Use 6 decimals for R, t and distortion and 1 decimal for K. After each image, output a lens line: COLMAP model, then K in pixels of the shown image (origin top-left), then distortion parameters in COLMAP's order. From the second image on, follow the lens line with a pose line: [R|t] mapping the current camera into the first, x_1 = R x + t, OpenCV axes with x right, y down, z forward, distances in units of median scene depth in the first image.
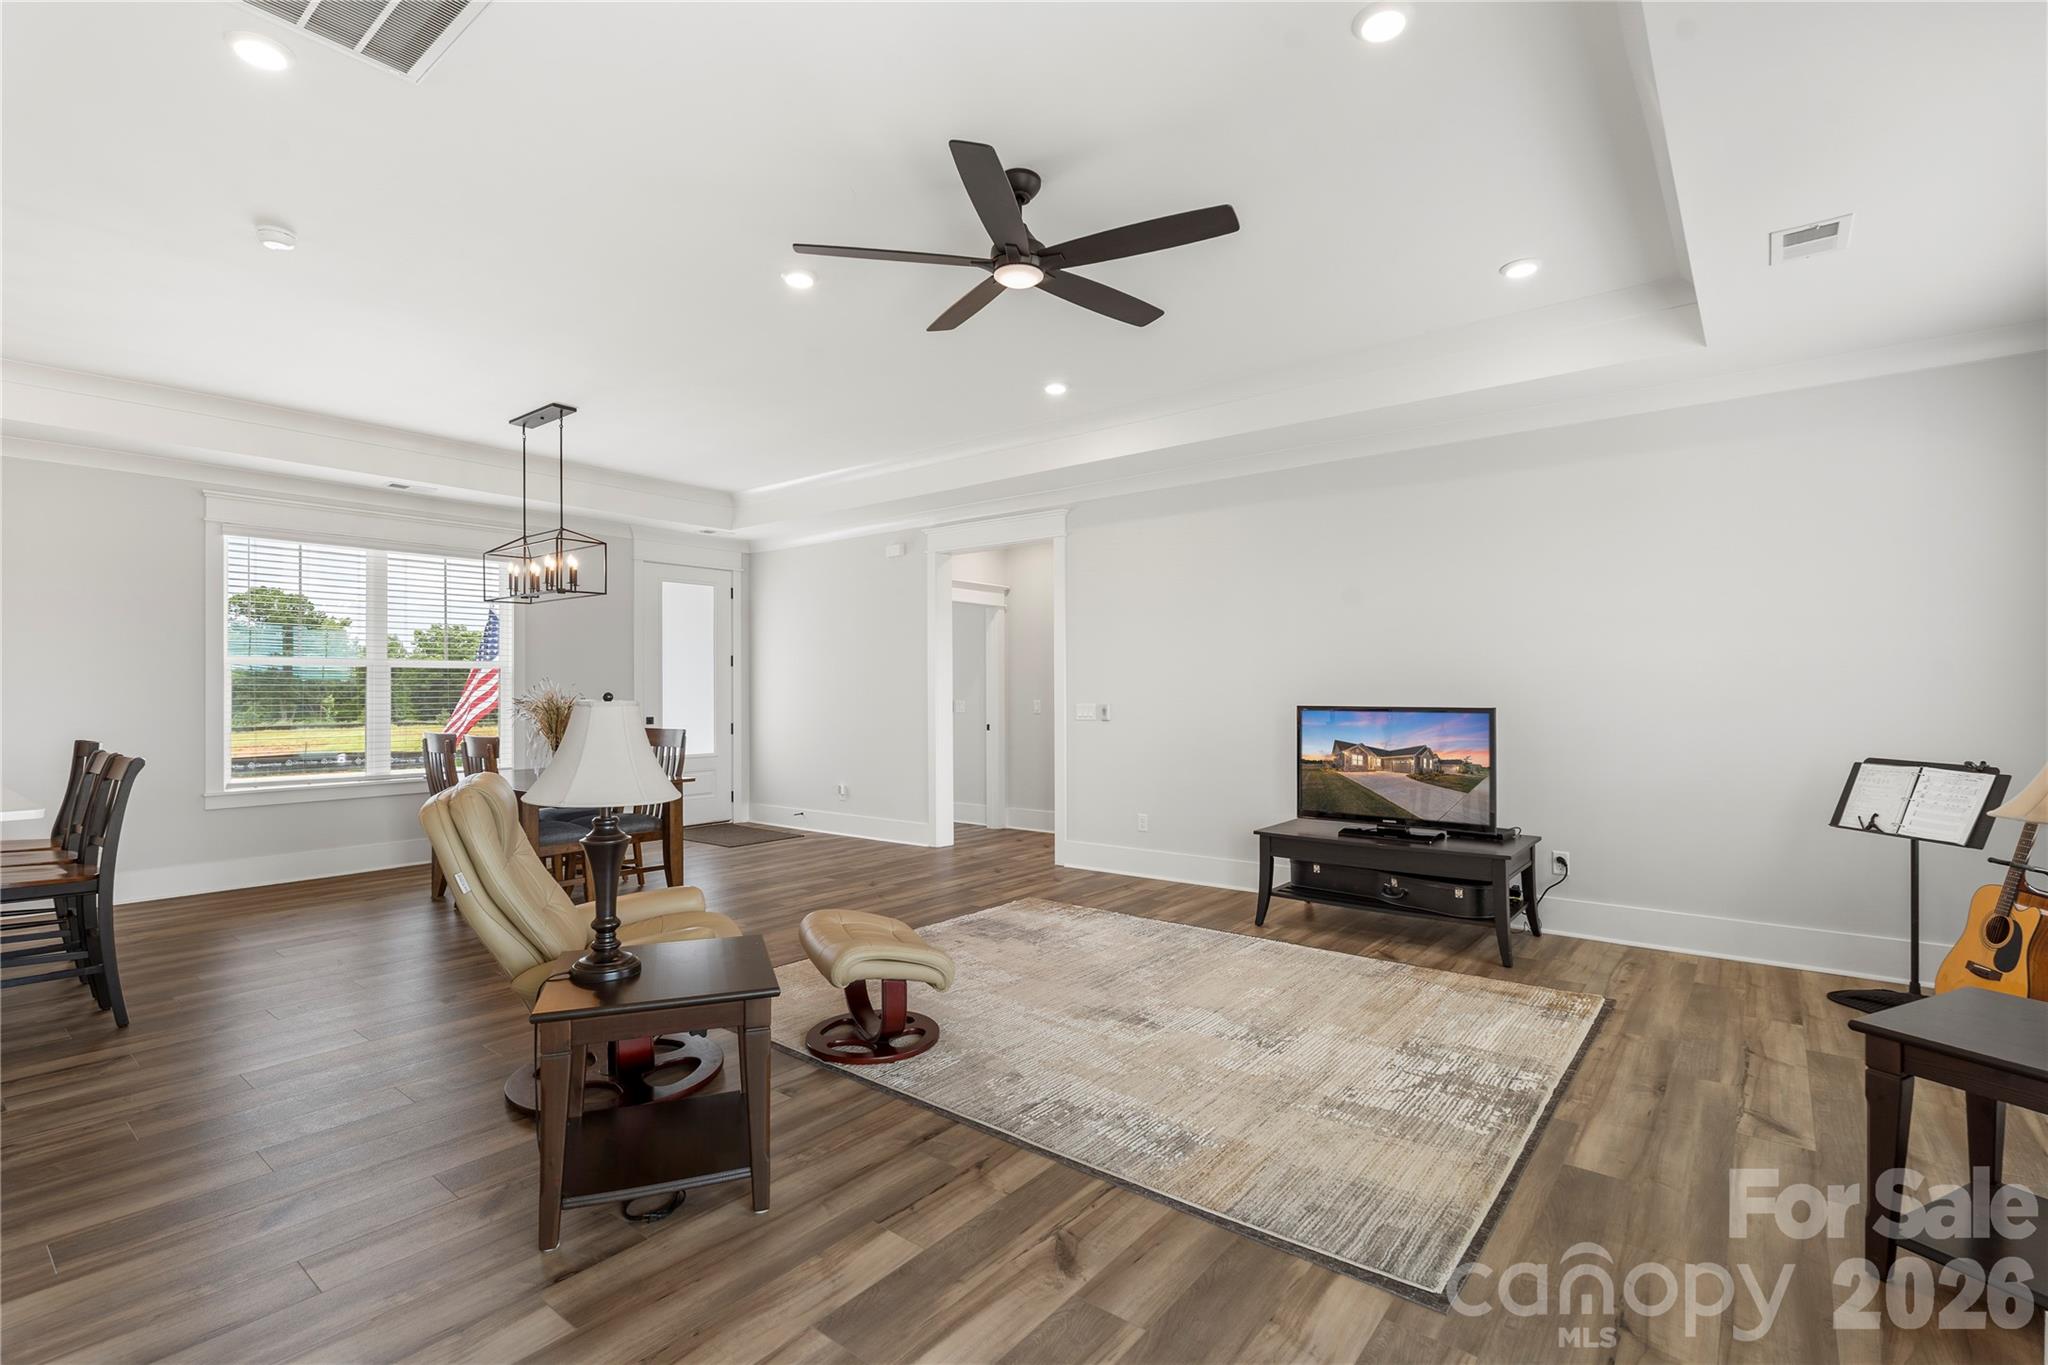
lens RADIAL K [[932.0, 0, 1033.3], [0, 932.0, 681.8], [0, 0, 1]] dist [0.000144, 0.000175]
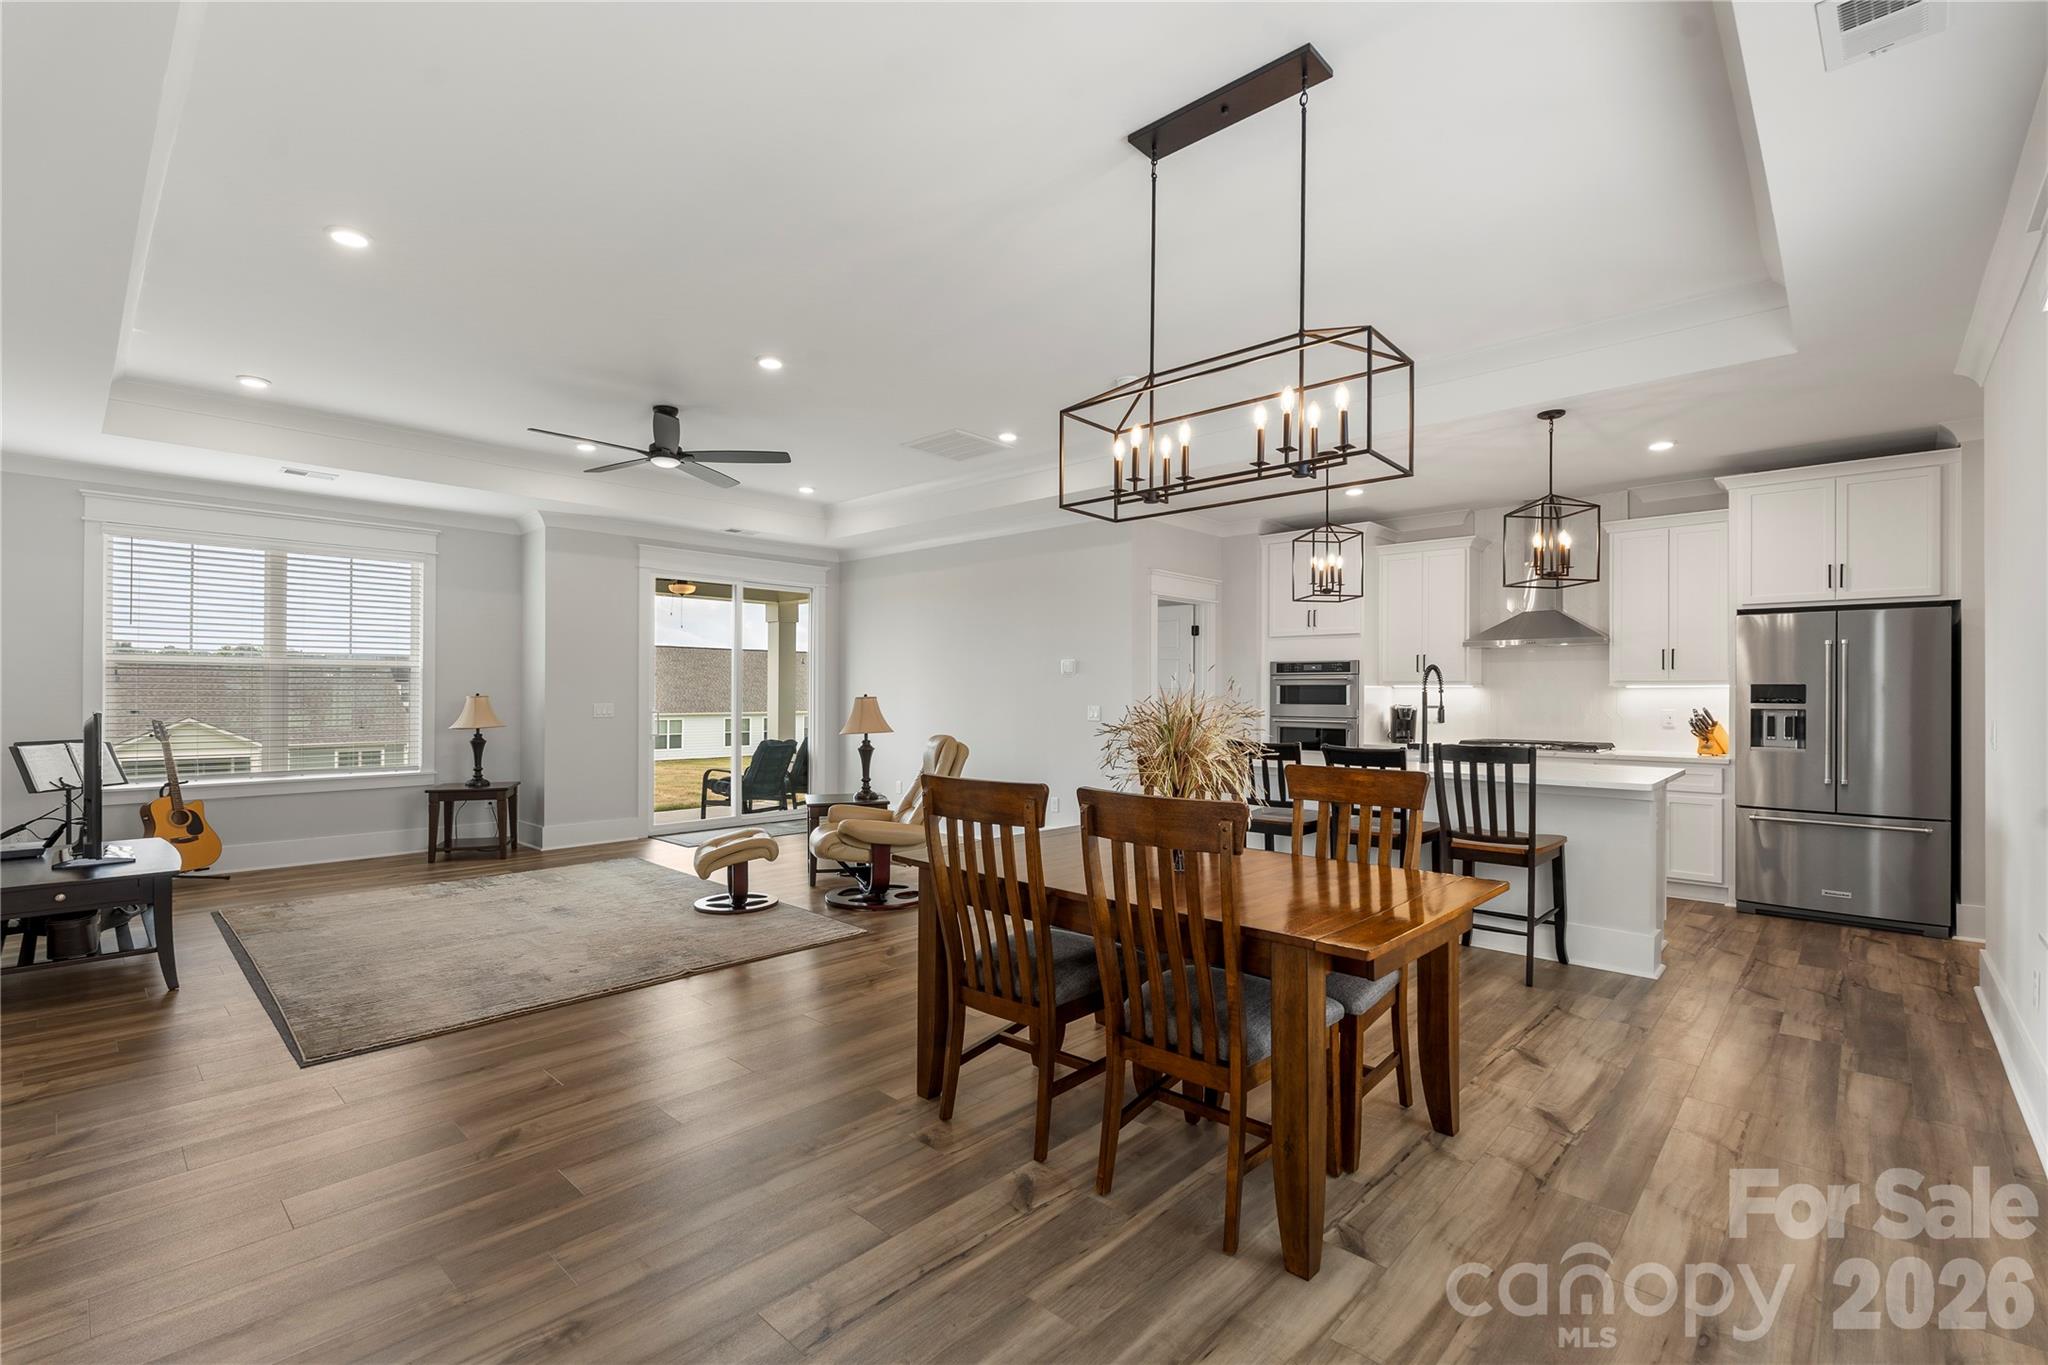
lens RADIAL K [[899.8, 0, 1031.0], [0, 899.8, 686.6], [0, 0, 1]] dist [-0.000448, -0.000196]
pose [[-0.997110, 0.000819, 0.075966, -0.598670], [-0.000513, 0.999847, -0.017509, 0.018380], [-0.075969, -0.017497, -0.996957, 1.883160]]
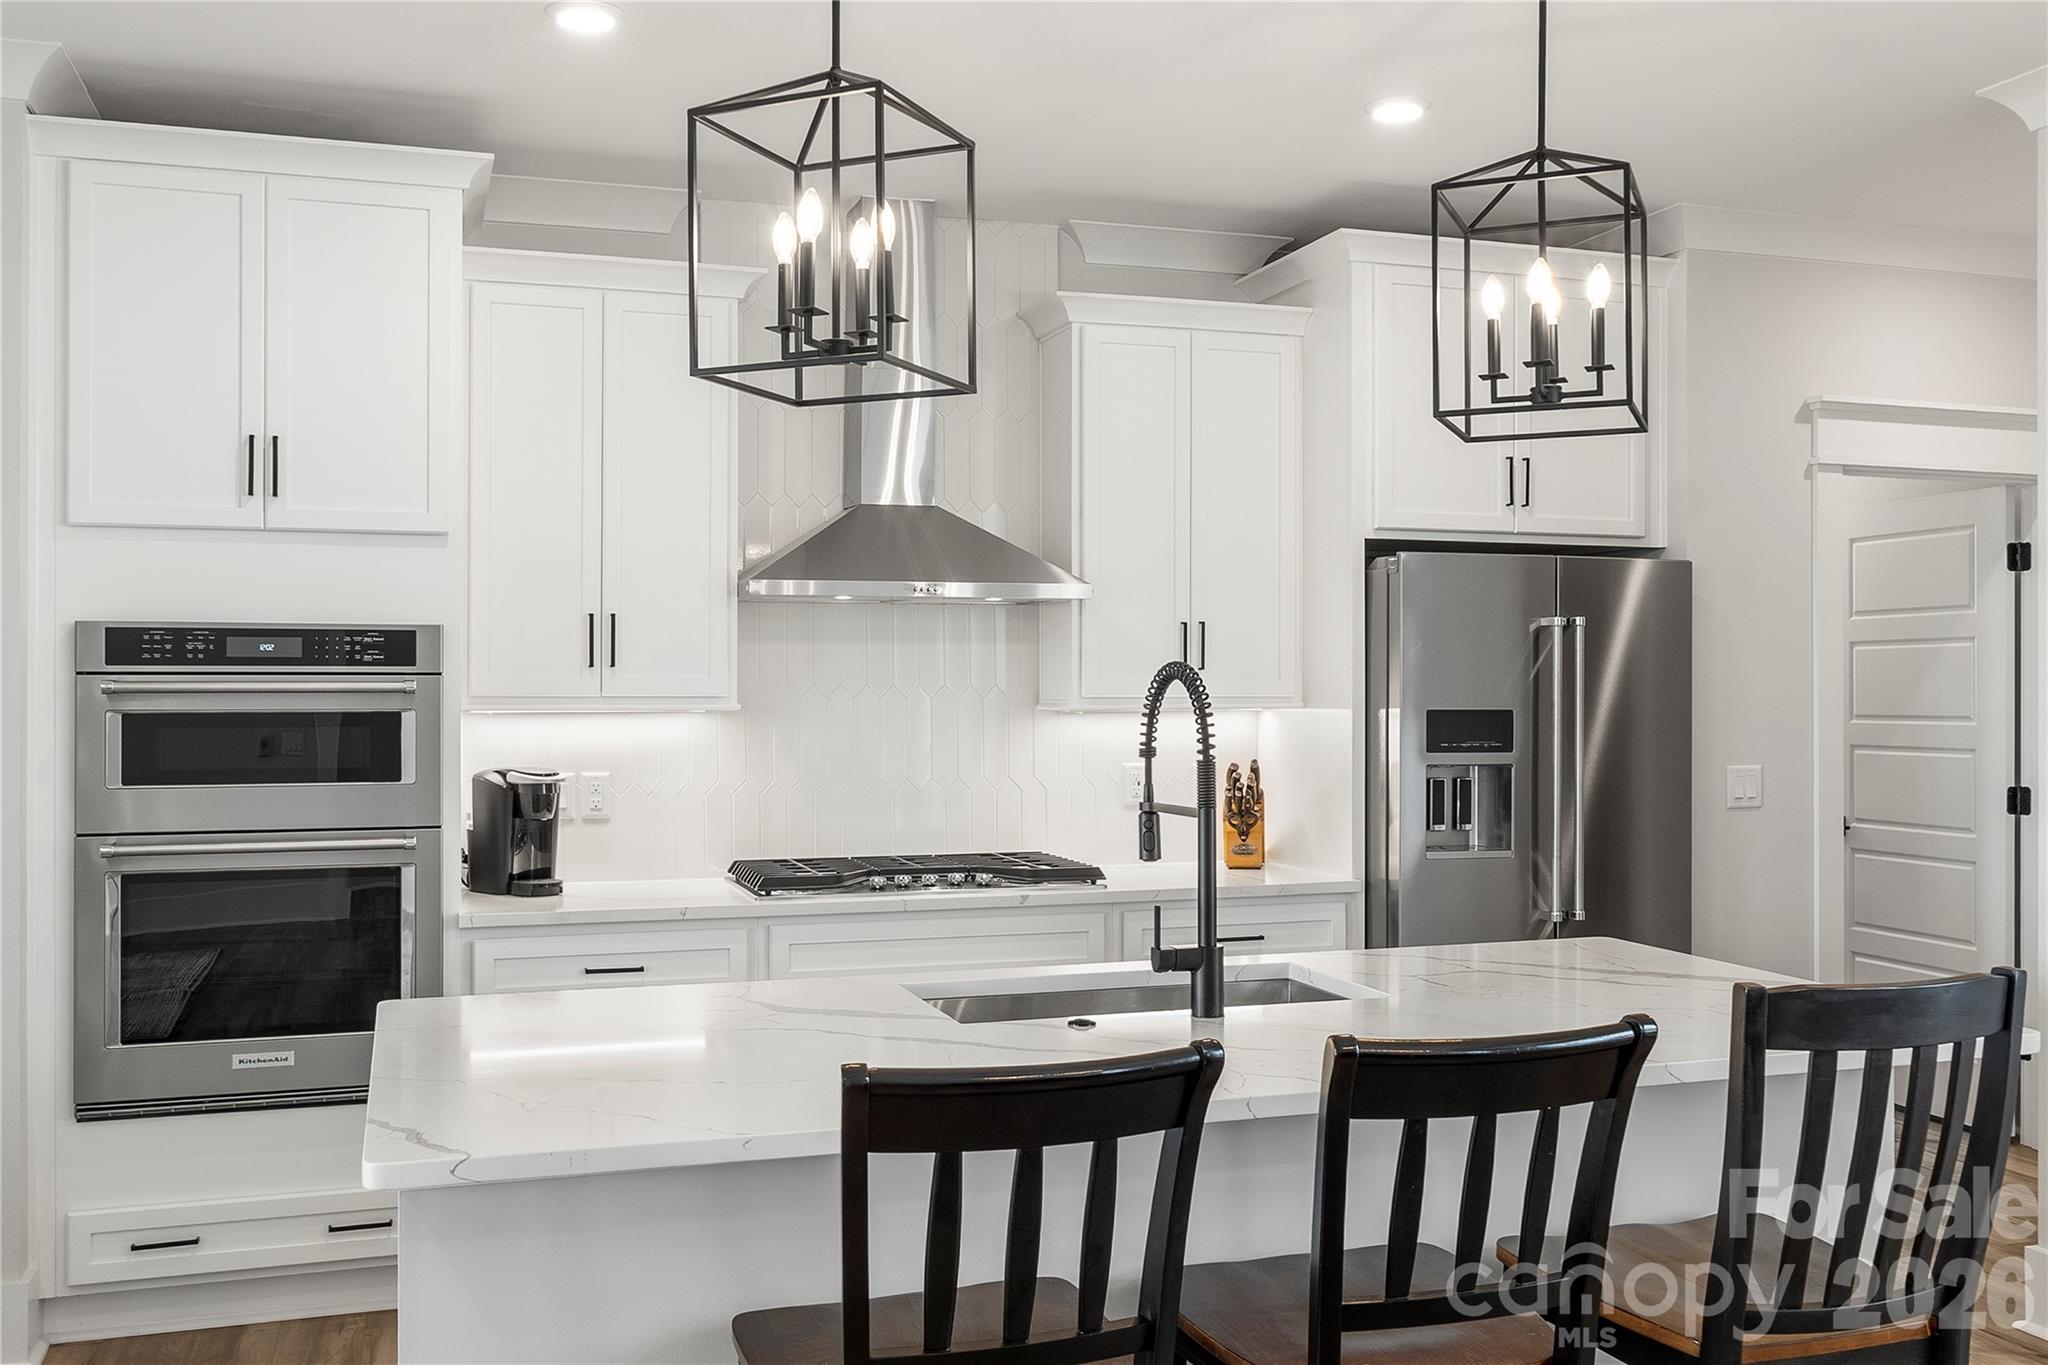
lens RADIAL K [[1790.6, 0, 1016.9], [0, 1790.6, 691.5], [0, 0, 1]] dist [-0.004221, 0.004671]
pose [[-0.551815, 0.001305, -0.833965, -0.456997], [0.013750, 0.999877, -0.007533, -0.011201], [0.833853, -0.015624, -0.551765, 1.021824]]
